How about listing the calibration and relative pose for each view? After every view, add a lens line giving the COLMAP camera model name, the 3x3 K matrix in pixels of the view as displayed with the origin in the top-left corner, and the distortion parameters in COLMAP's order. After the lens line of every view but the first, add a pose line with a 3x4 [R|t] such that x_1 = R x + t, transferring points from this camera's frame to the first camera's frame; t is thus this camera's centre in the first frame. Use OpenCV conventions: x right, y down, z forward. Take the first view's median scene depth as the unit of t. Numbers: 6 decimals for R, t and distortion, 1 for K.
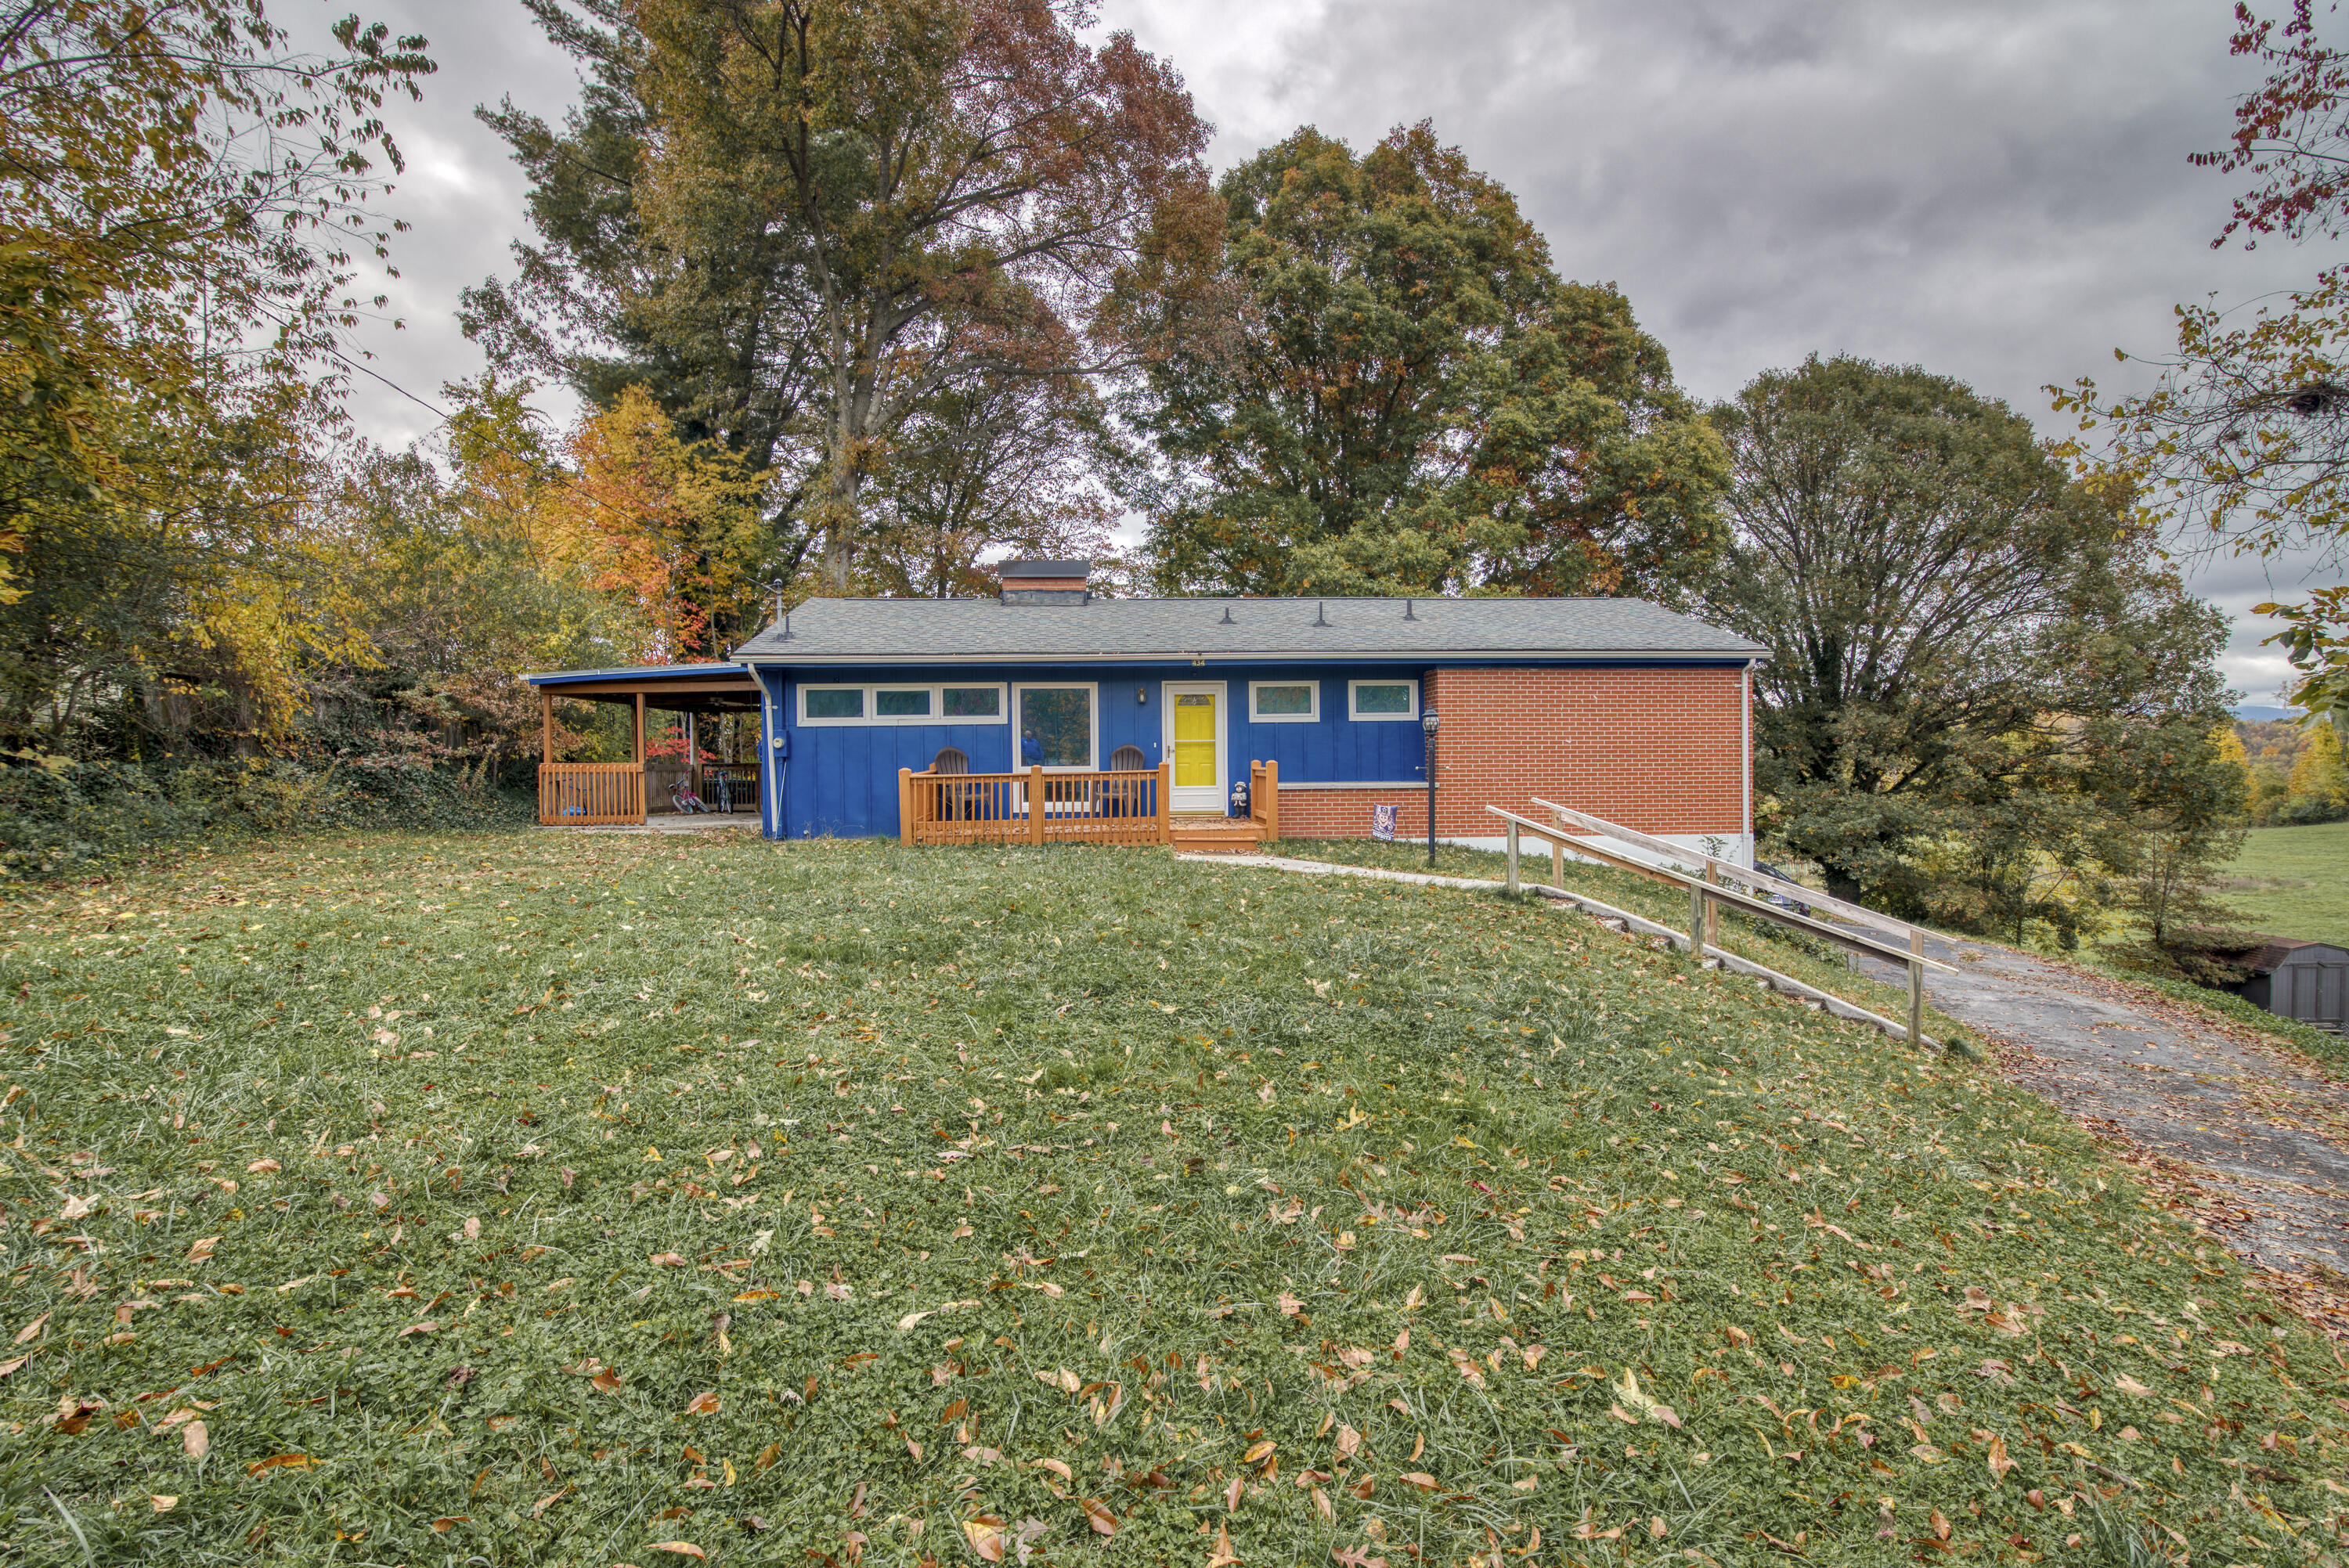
lens RADIAL K [[1106.5, 0, 1168.9], [0, 1106.5, 776.5], [0, 0, 1]] dist [-0.015364, 0.001199]
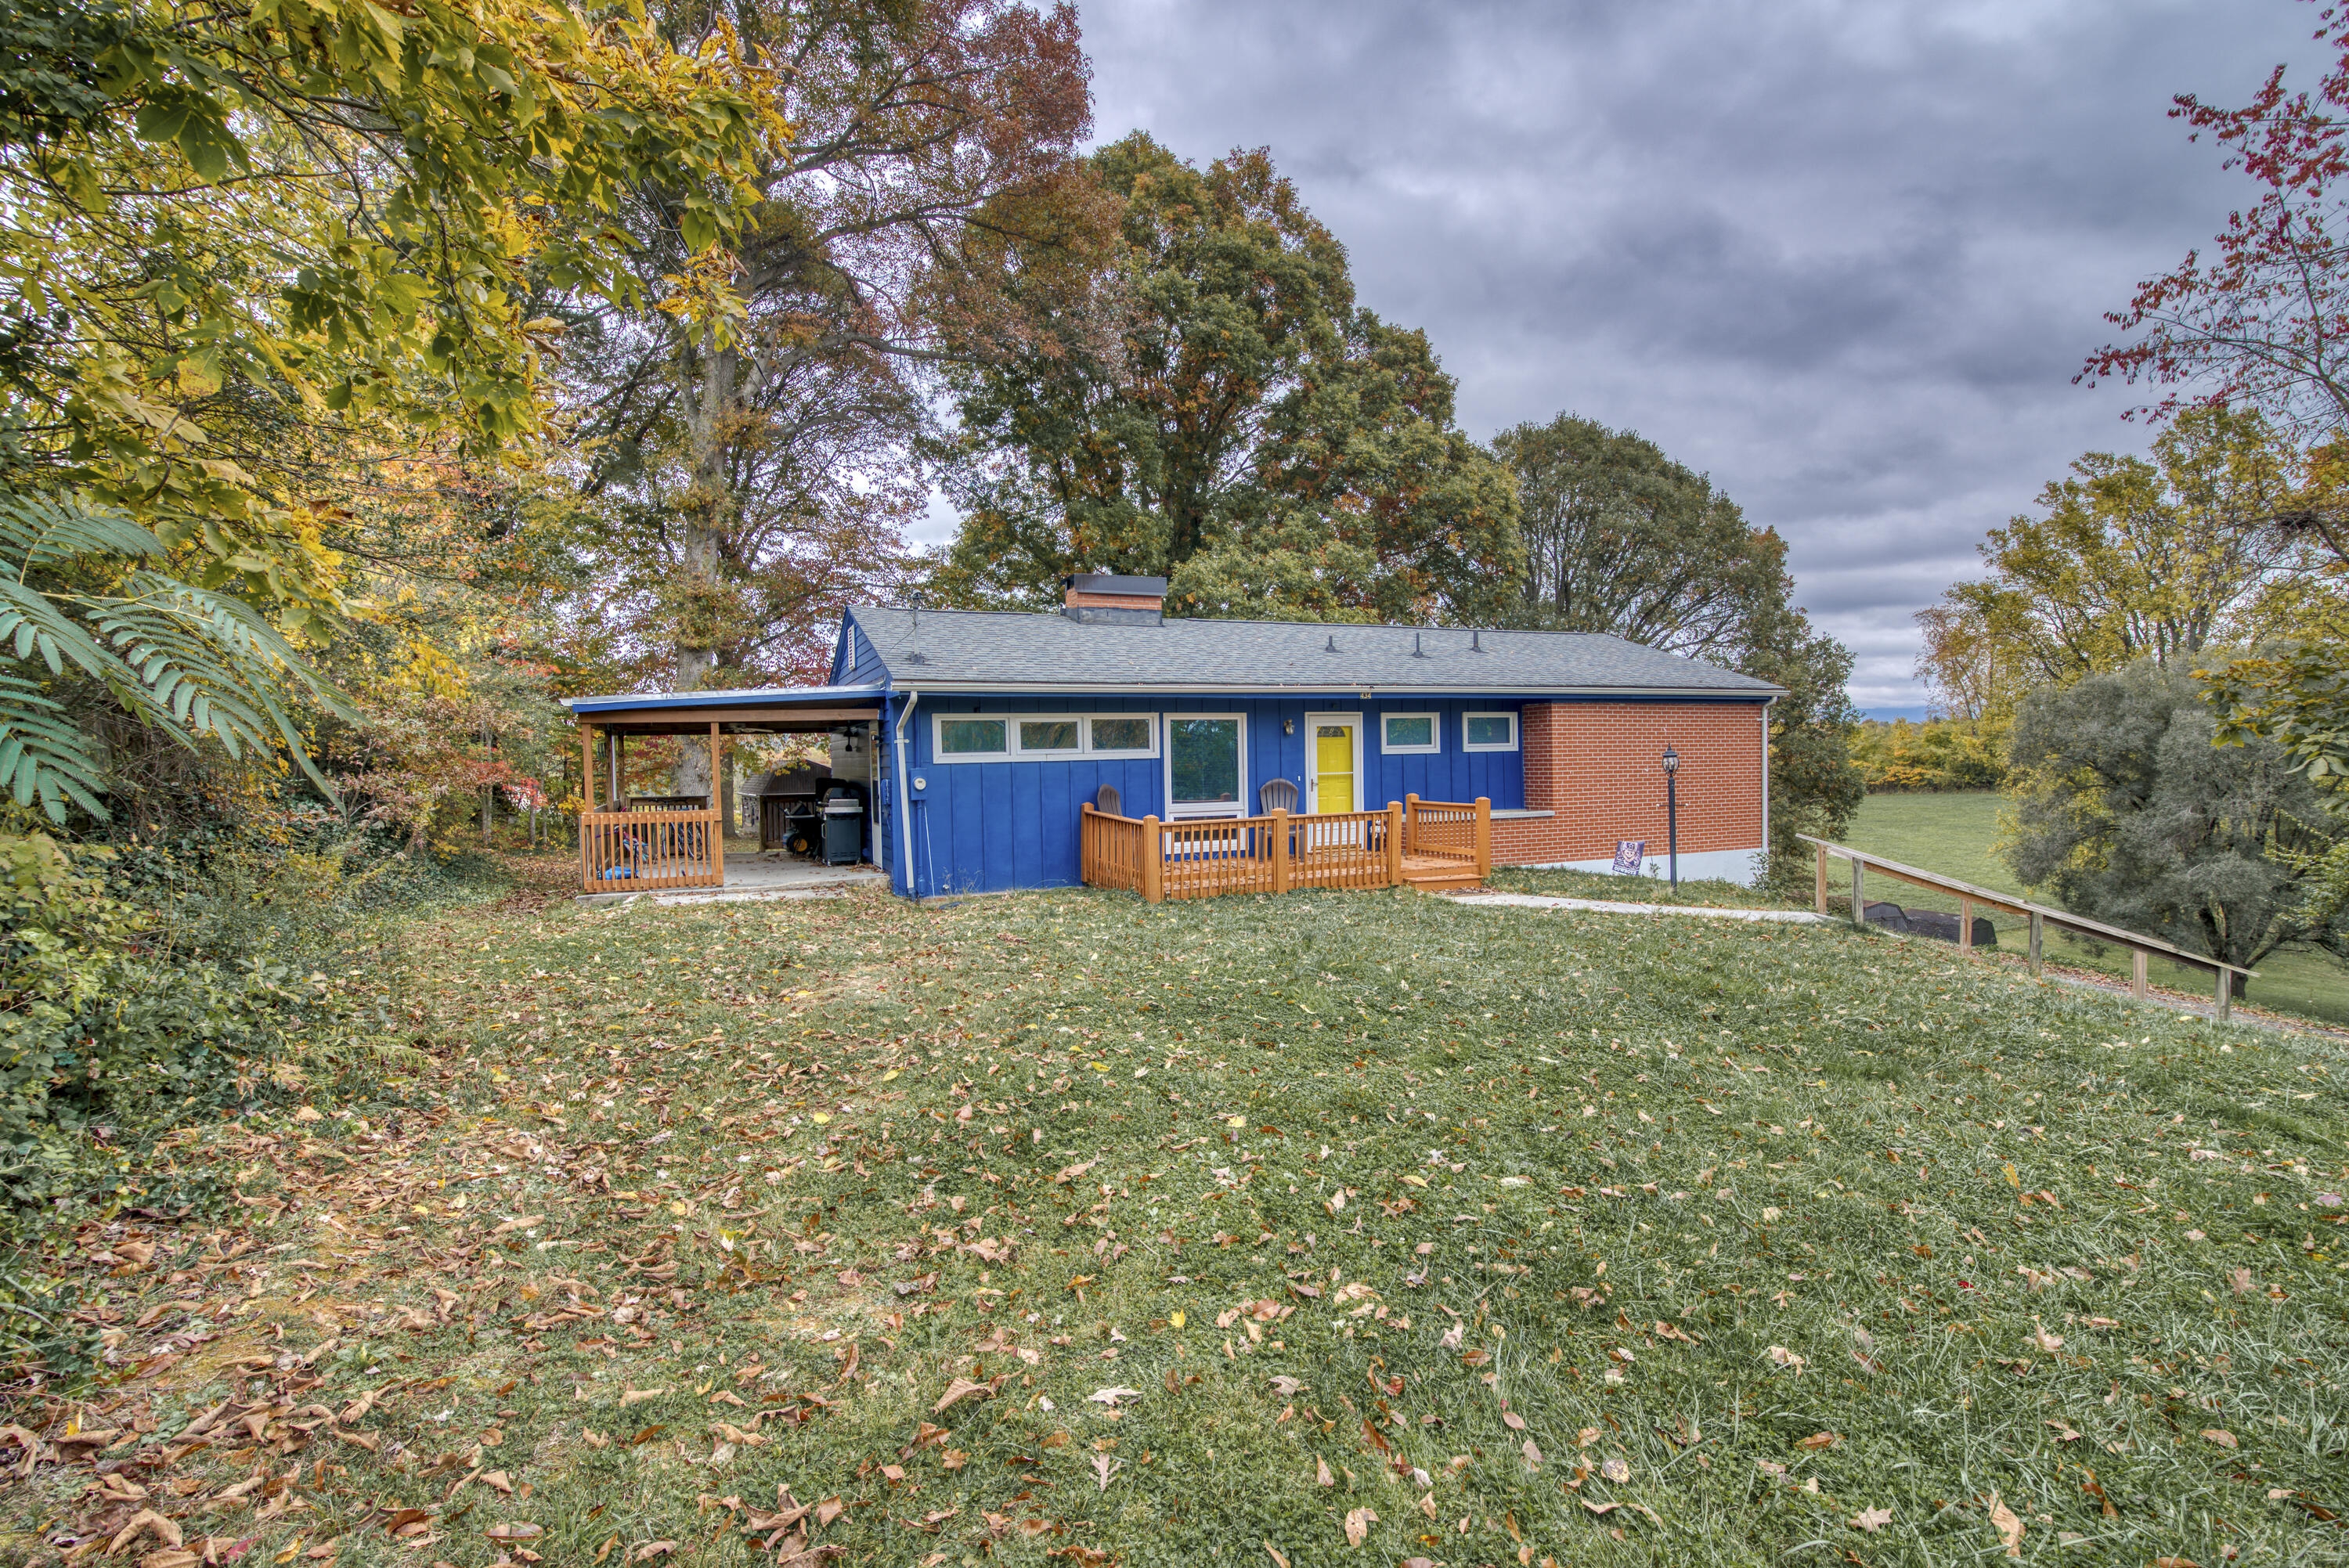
lens RADIAL K [[1106.5, 0, 1172.6], [0, 1106.5, 786.7], [0, 0, 1]] dist [-0.015364, 0.001199]
pose [[0.939693, -0.016708, 0.341611, -0.445355], [0.012885, 0.999826, 0.013460, -0.035811], [-0.341777, -0.008246, 0.939745, 0.130343]]
